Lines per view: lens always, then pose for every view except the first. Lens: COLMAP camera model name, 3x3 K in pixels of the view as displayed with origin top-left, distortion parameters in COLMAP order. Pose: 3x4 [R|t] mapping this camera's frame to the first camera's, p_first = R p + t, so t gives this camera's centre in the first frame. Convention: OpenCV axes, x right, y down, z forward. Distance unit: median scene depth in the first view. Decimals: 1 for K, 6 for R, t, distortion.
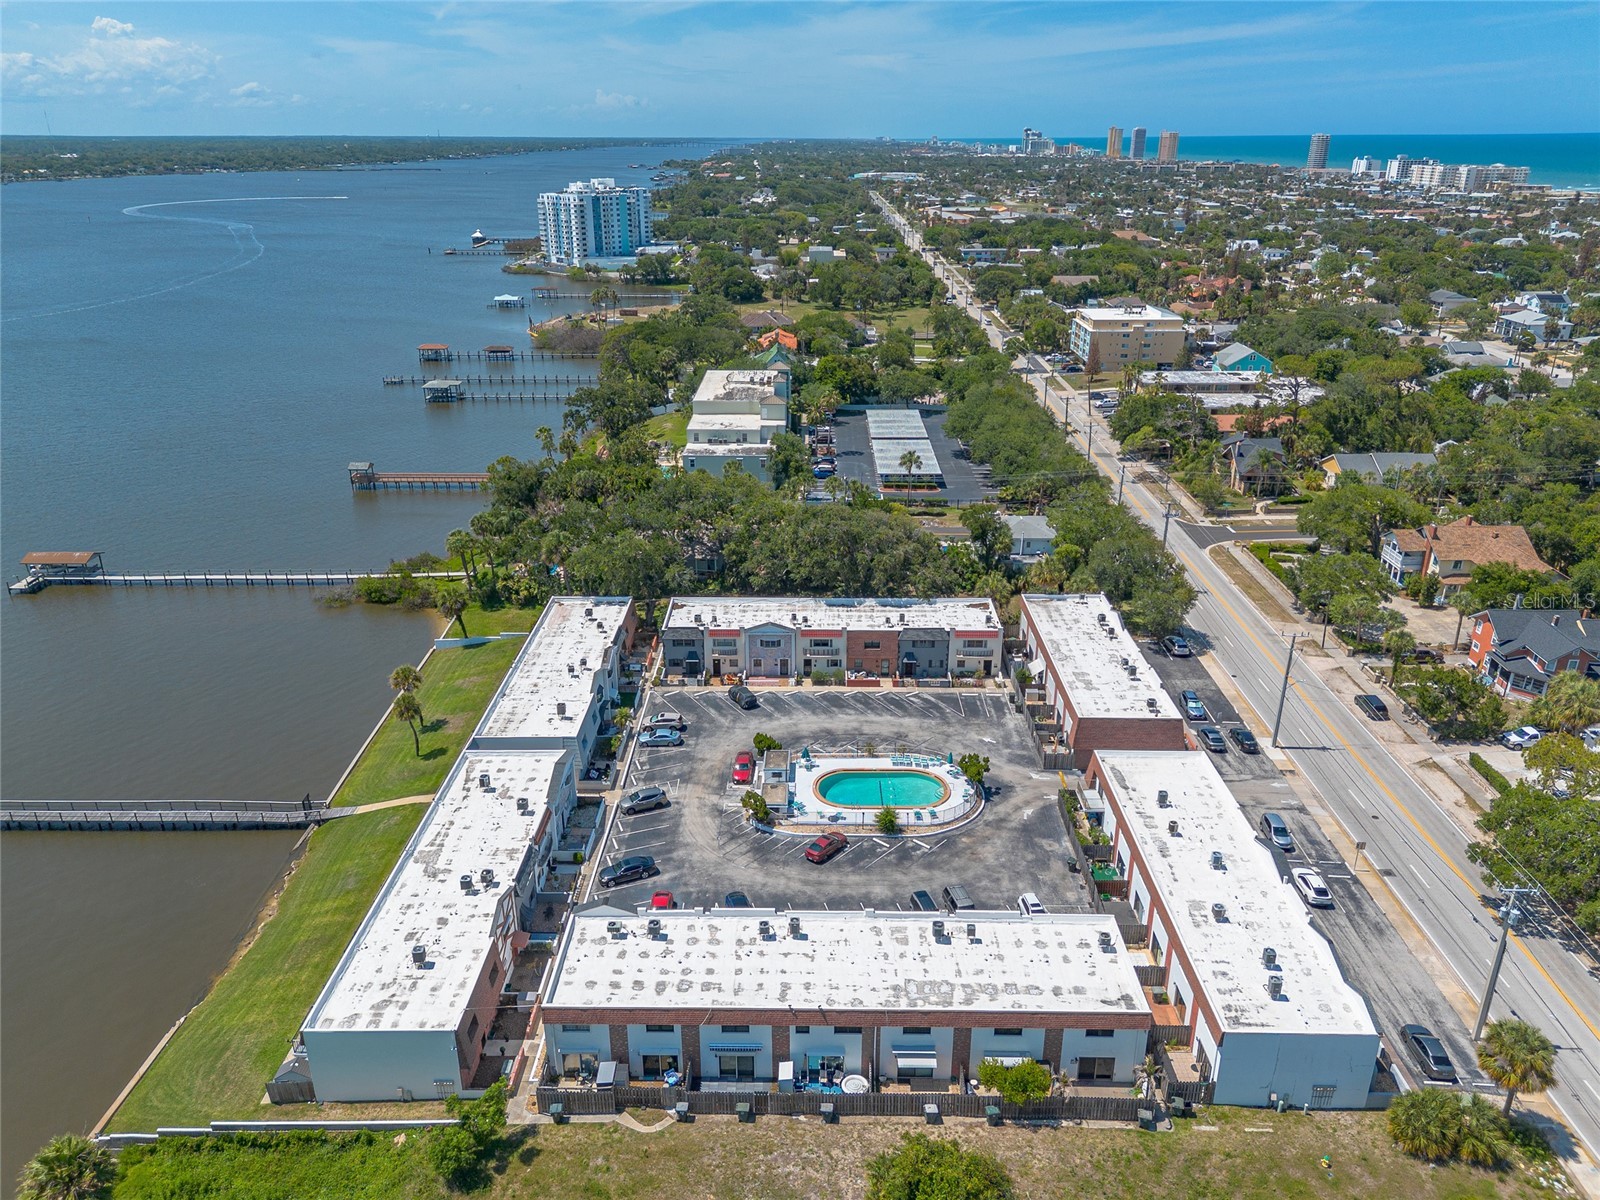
lens RADIAL K [[1133.9, 0, 796.5], [0, 1133.9, 600.9], [0, 0, 1]] dist [0.075414, -0.076115]
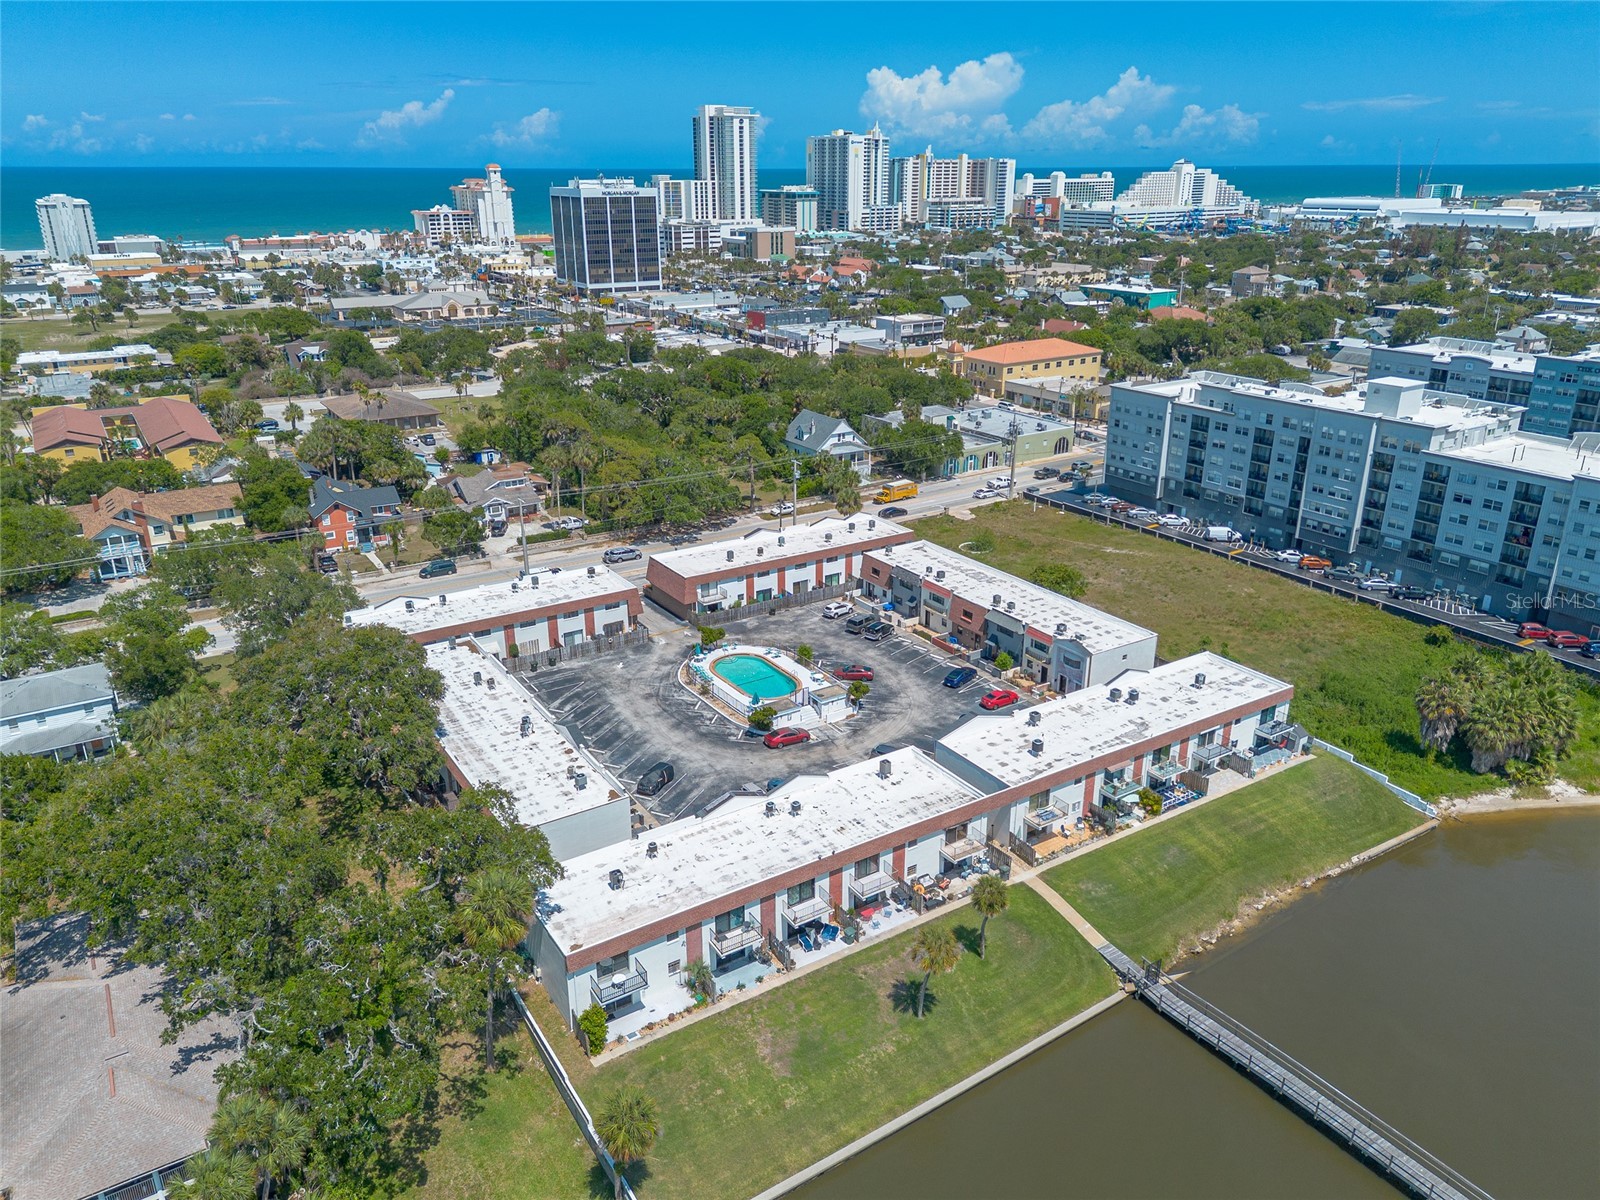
lens RADIAL K [[1141.1, 0, 797.6], [0, 1141.1, 595.8], [0, 0, 1]] dist [0.079818, -0.086958]
pose [[-0.552294, -0.289214, 0.781874, -0.680780], [0.317003, 0.794579, 0.517835, -0.396508], [-0.771026, 0.533853, -0.347159, 1.094232]]
